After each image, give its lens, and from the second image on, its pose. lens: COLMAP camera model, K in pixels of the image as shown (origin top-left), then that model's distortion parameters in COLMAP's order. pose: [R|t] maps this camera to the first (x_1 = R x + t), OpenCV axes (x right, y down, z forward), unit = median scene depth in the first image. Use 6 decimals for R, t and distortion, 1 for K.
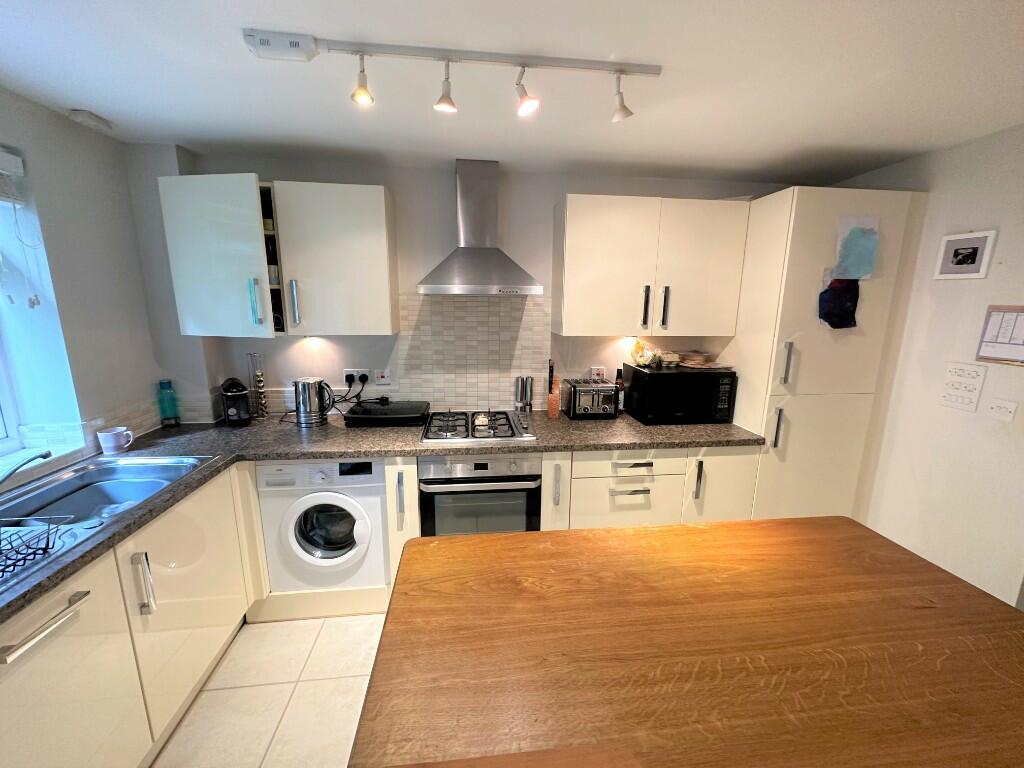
lens RADIAL K [[409.2, 0, 516.4], [0, 409.2, 385.7], [0, 0, 1]] dist [0.000266, 0.000136]
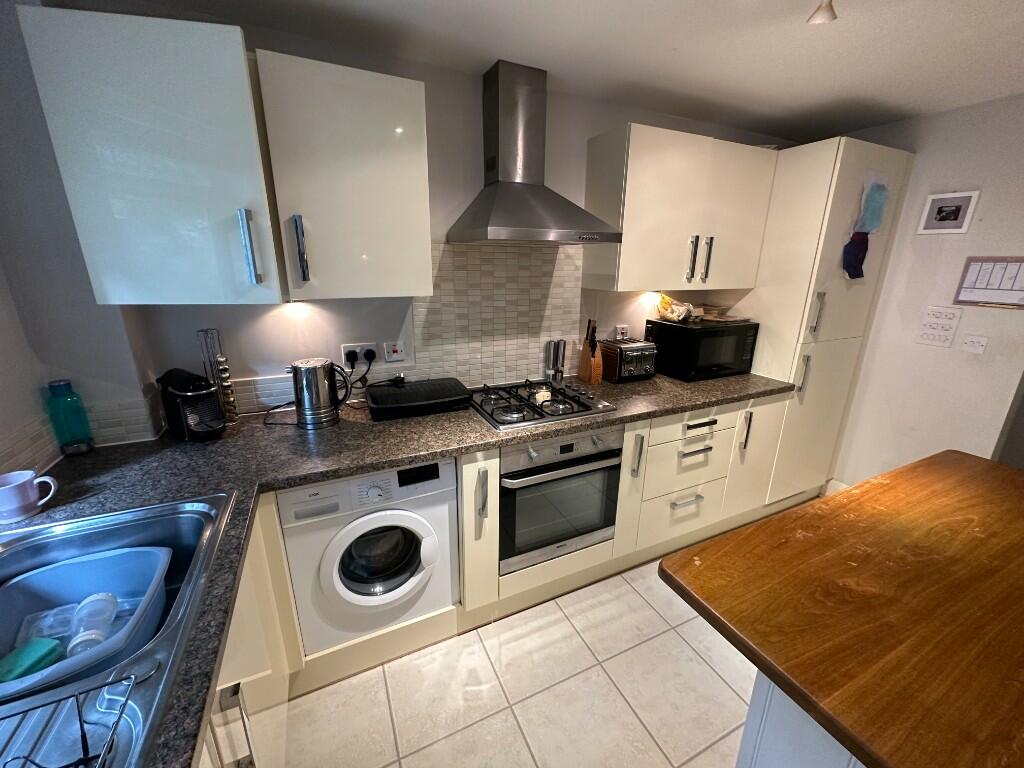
lens RADIAL K [[409.2, 0, 510.7], [0, 409.2, 384.0], [0, 0, 1]] dist [0.000266, 0.000136]
pose [[0.946698, -0.092515, 0.308550, -0.413172], [0.063825, 0.992752, 0.101836, -0.028638], [-0.315735, -0.076715, 0.945741, 0.219370]]
